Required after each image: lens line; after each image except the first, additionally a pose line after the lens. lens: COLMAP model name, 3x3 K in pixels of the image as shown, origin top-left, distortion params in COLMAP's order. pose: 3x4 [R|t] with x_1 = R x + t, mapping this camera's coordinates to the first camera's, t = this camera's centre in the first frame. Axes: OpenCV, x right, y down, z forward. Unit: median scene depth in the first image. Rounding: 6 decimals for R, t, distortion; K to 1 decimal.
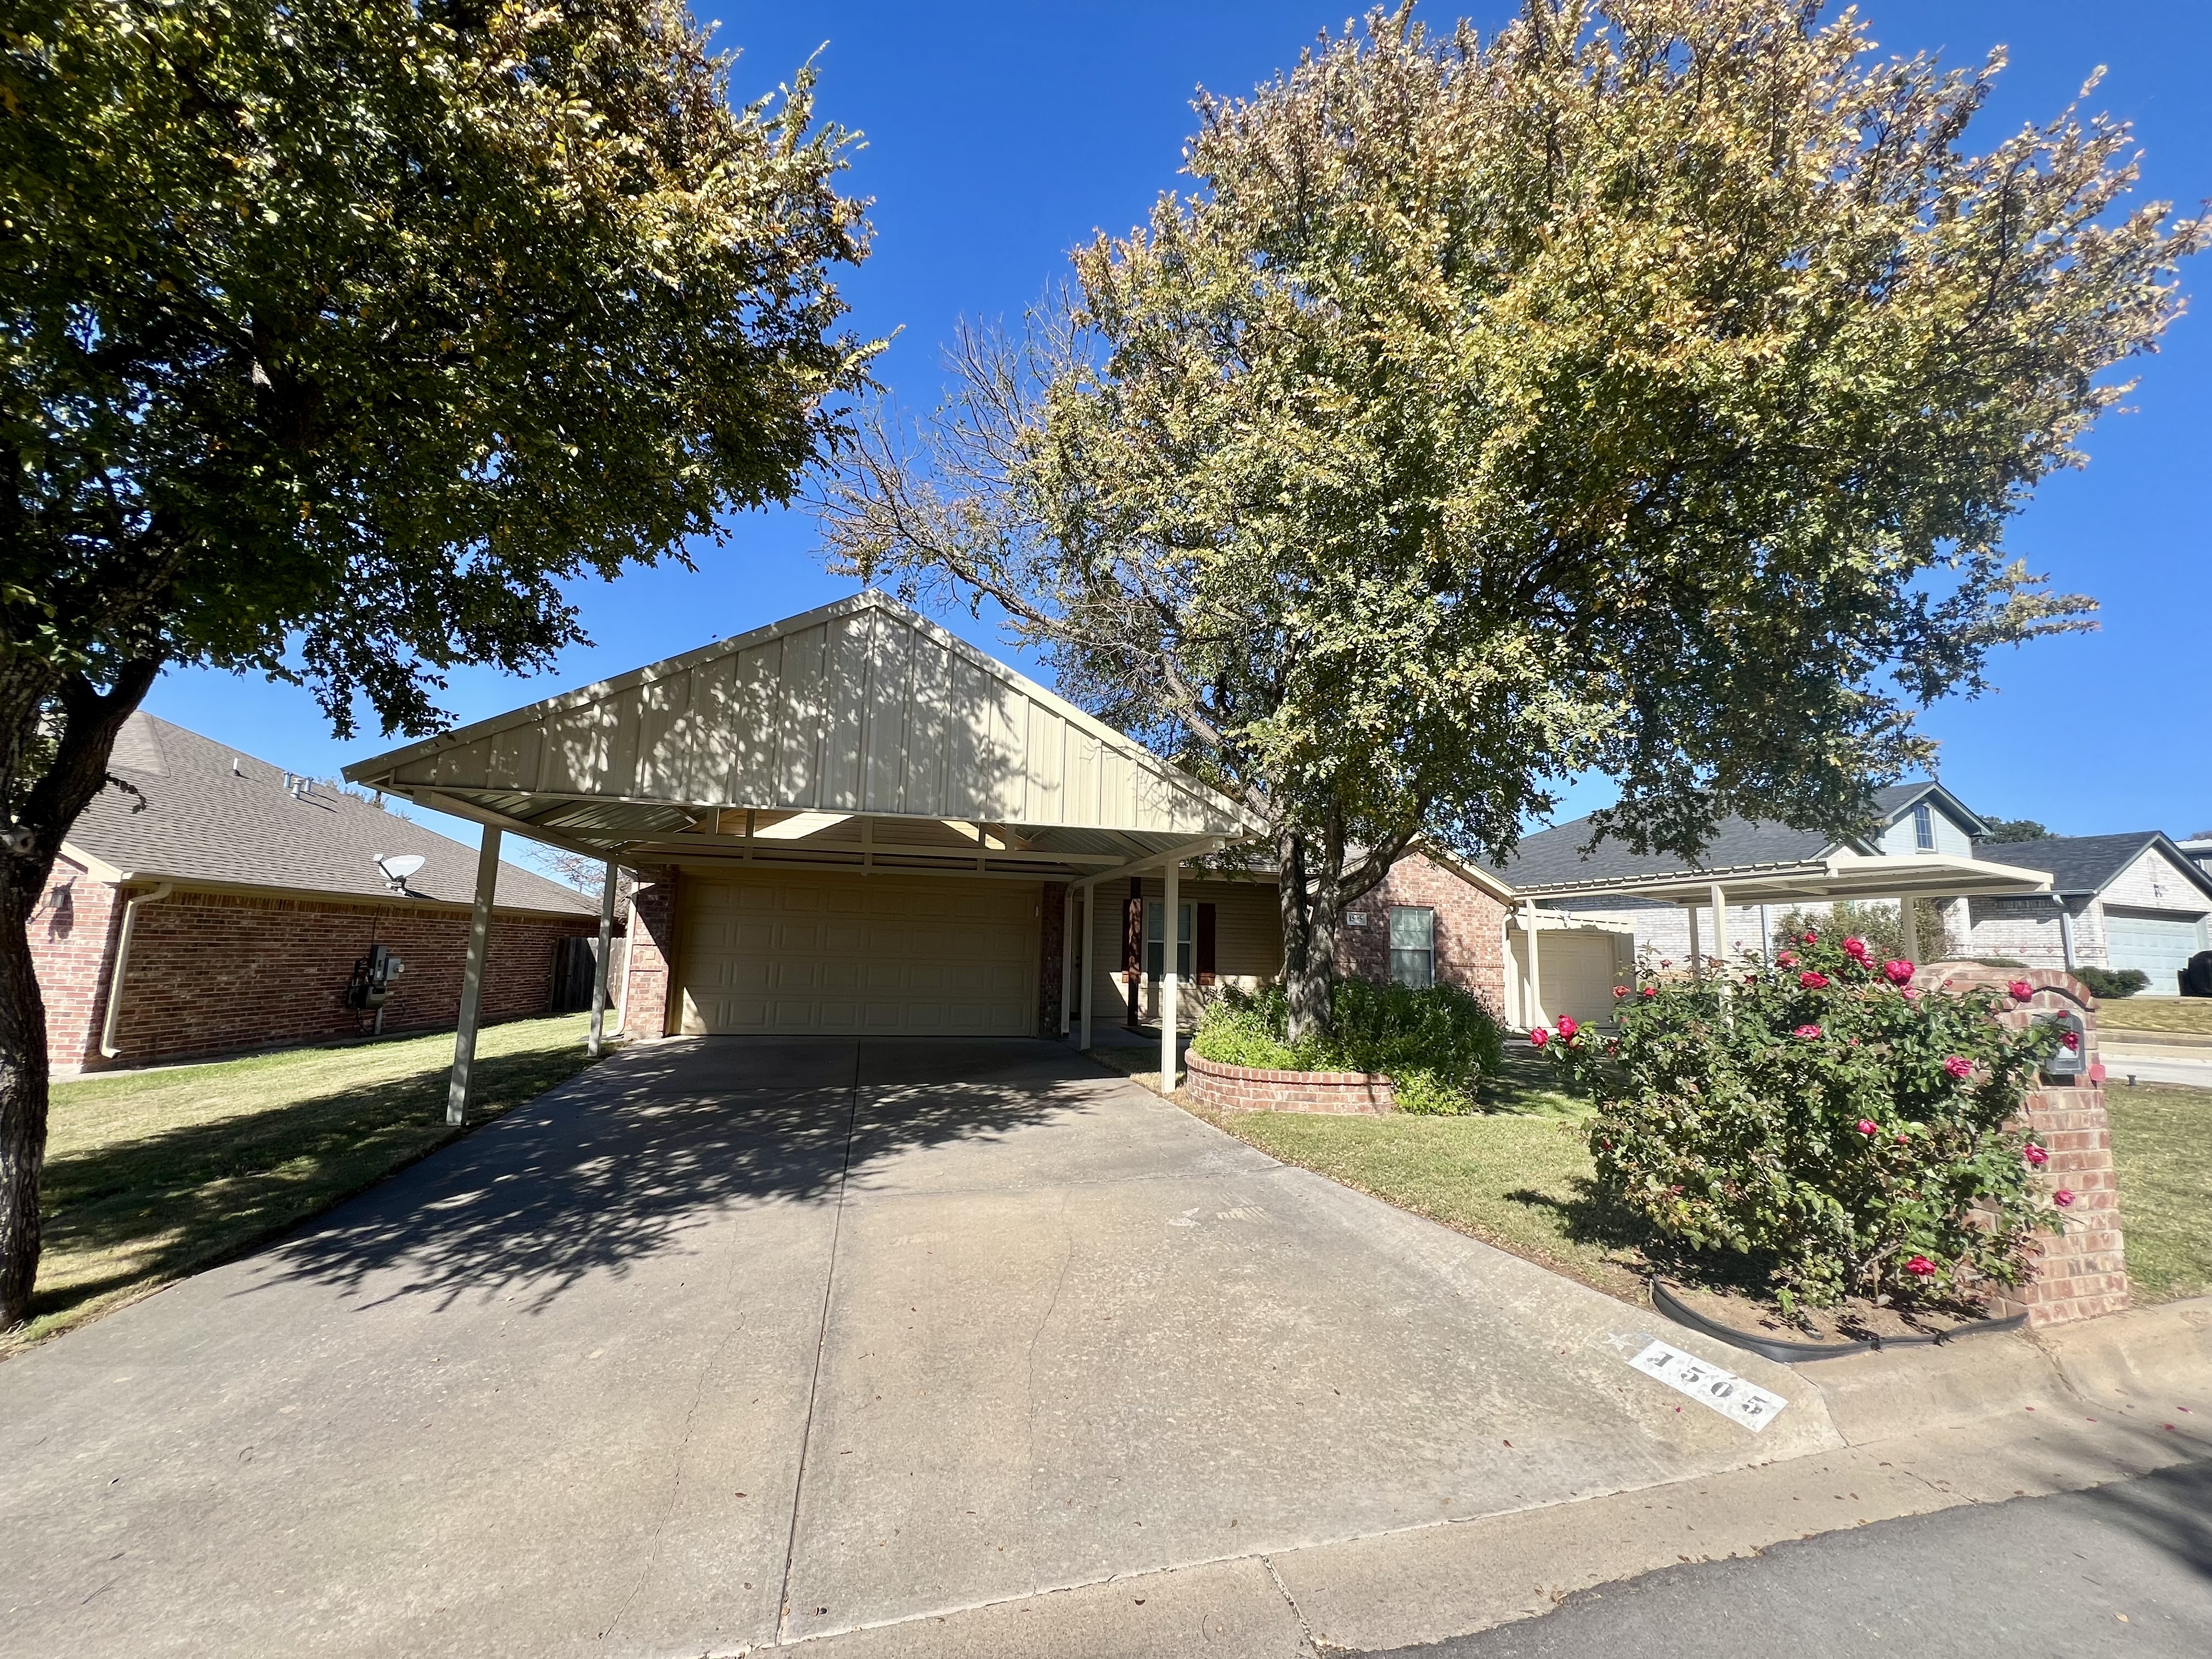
lens RADIAL K [[854.1, 0, 1182.5], [0, 854.1, 828.8], [0, 0, 1]] dist [0.001241, -0.005020]
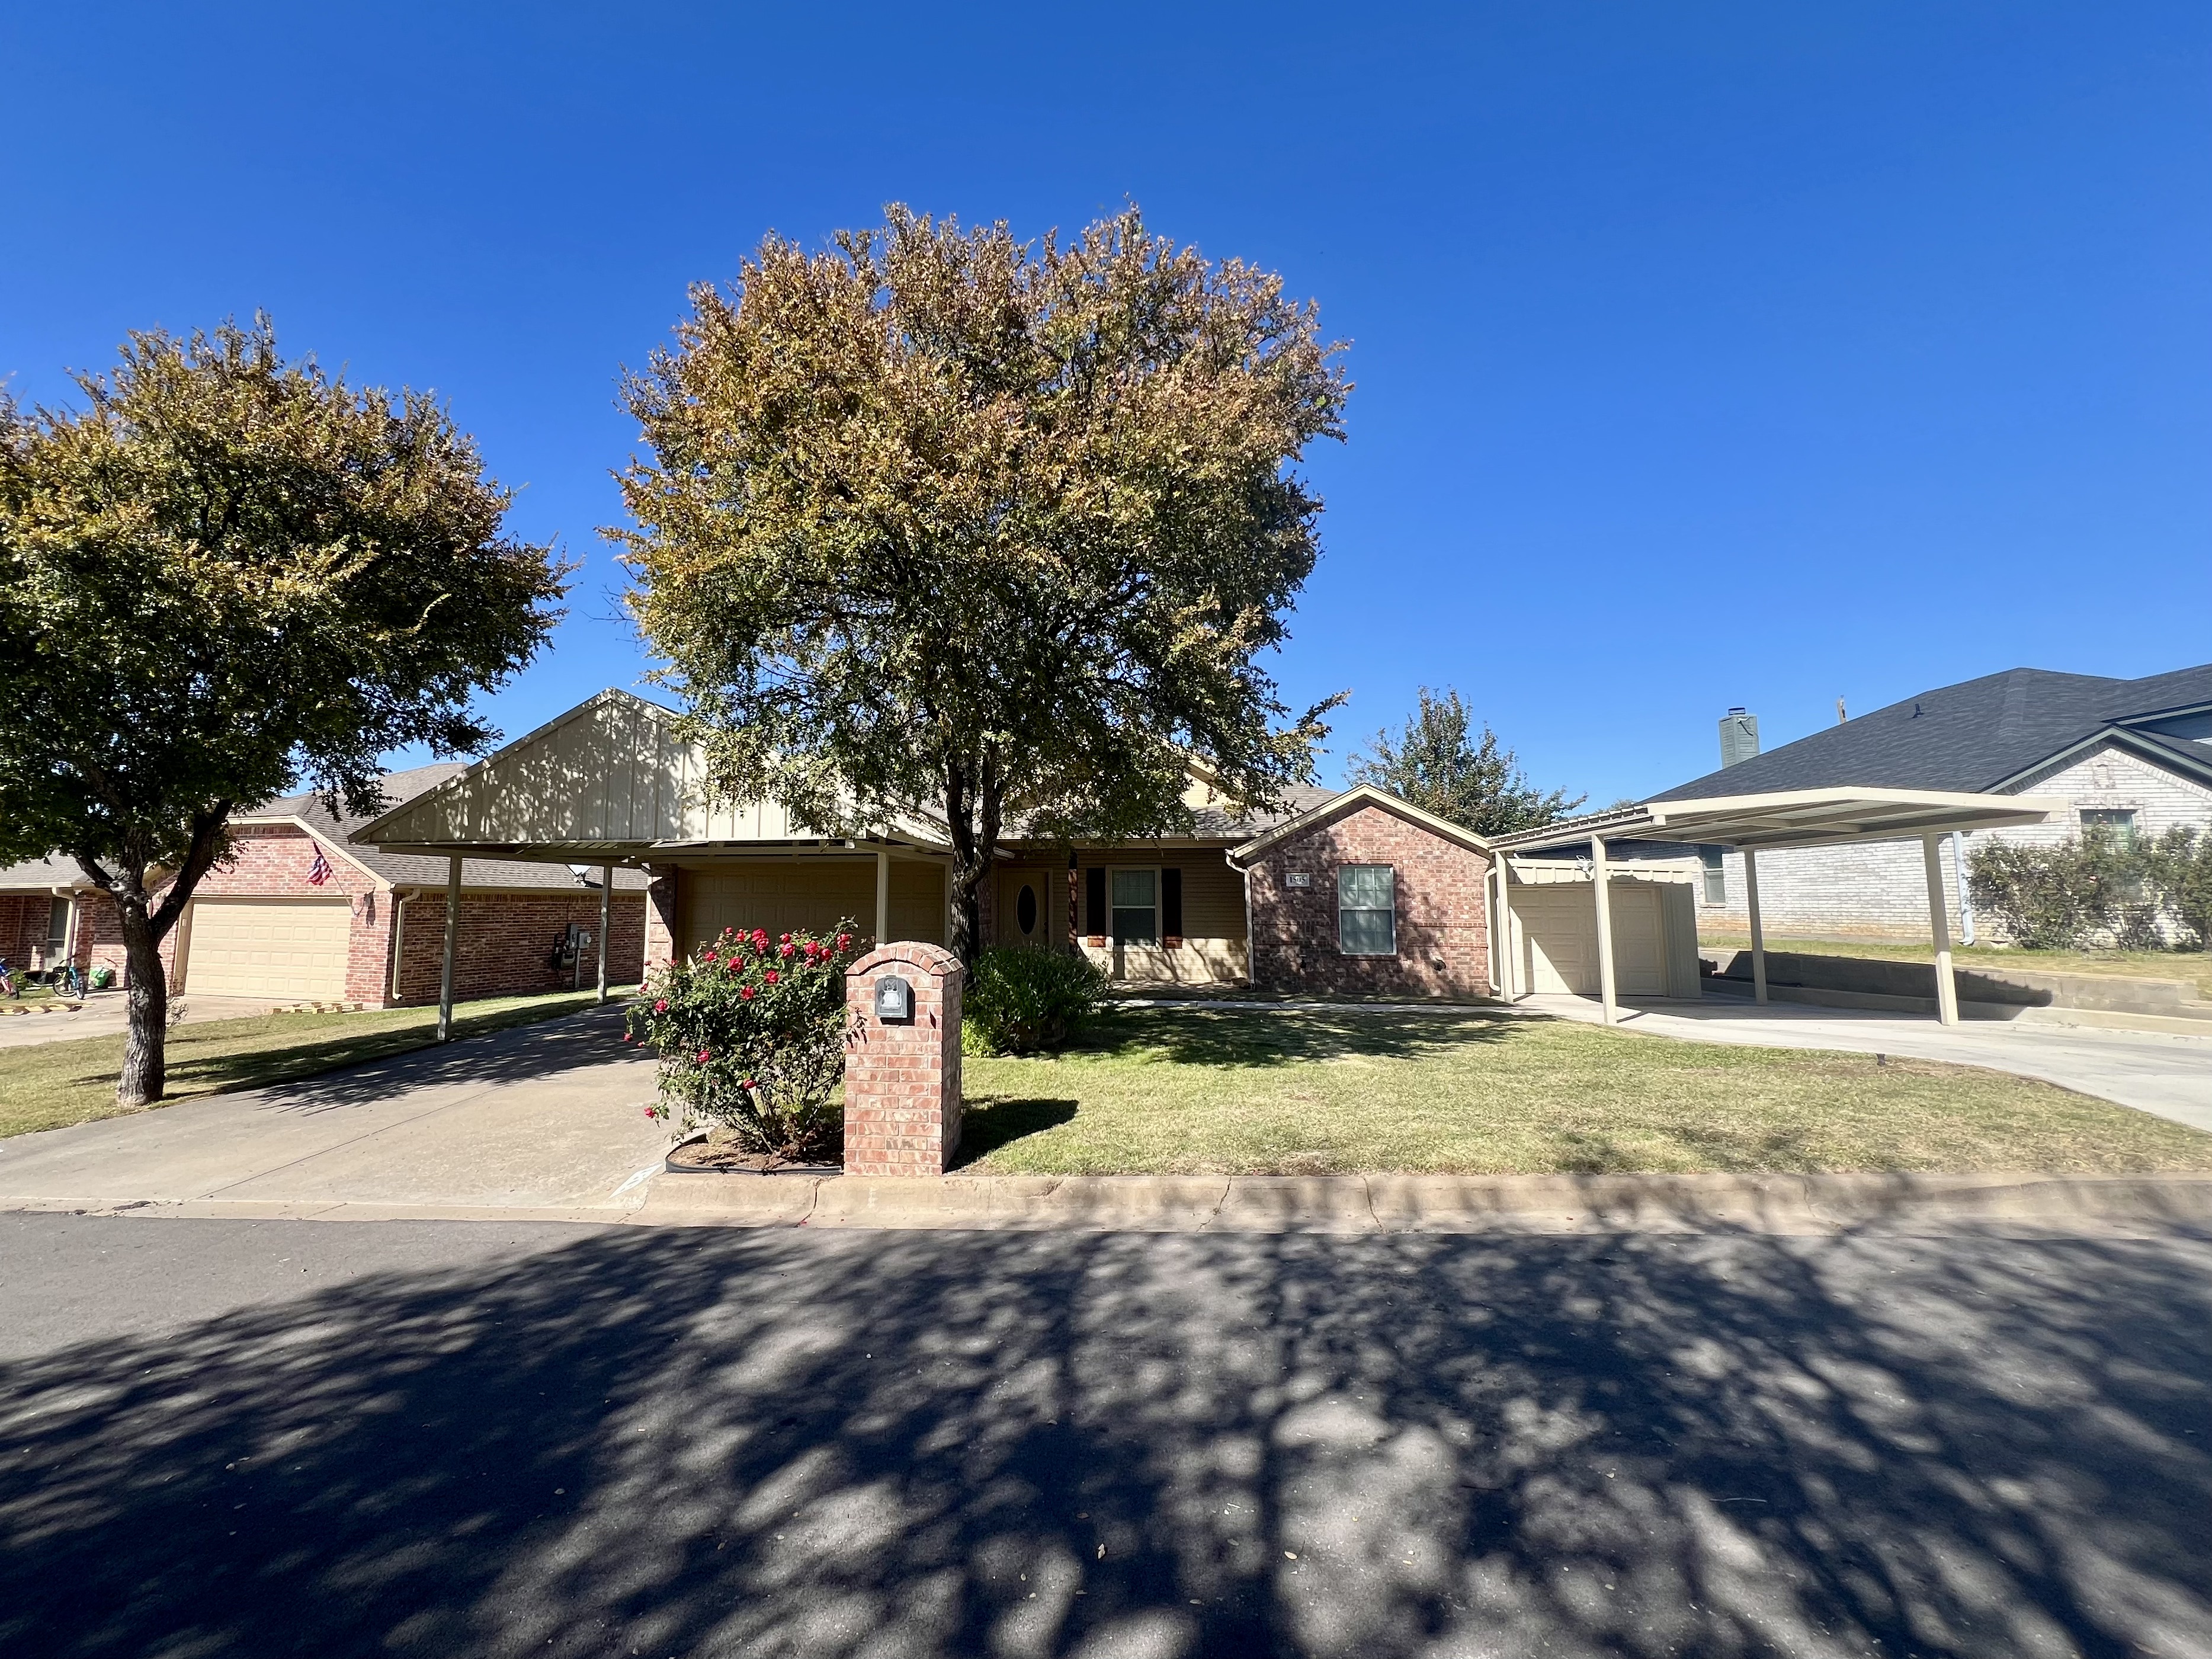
lens RADIAL K [[925.7, 0, 1076.5], [0, 925.7, 786.3], [0, 0, 1]] dist [-0.002184, -0.000032]
pose [[0.918835, -0.071998, -0.388018, 0.977196], [0.076813, 0.997041, -0.003110, -0.042490], [0.387094, -0.026947, 0.921646, -0.163797]]
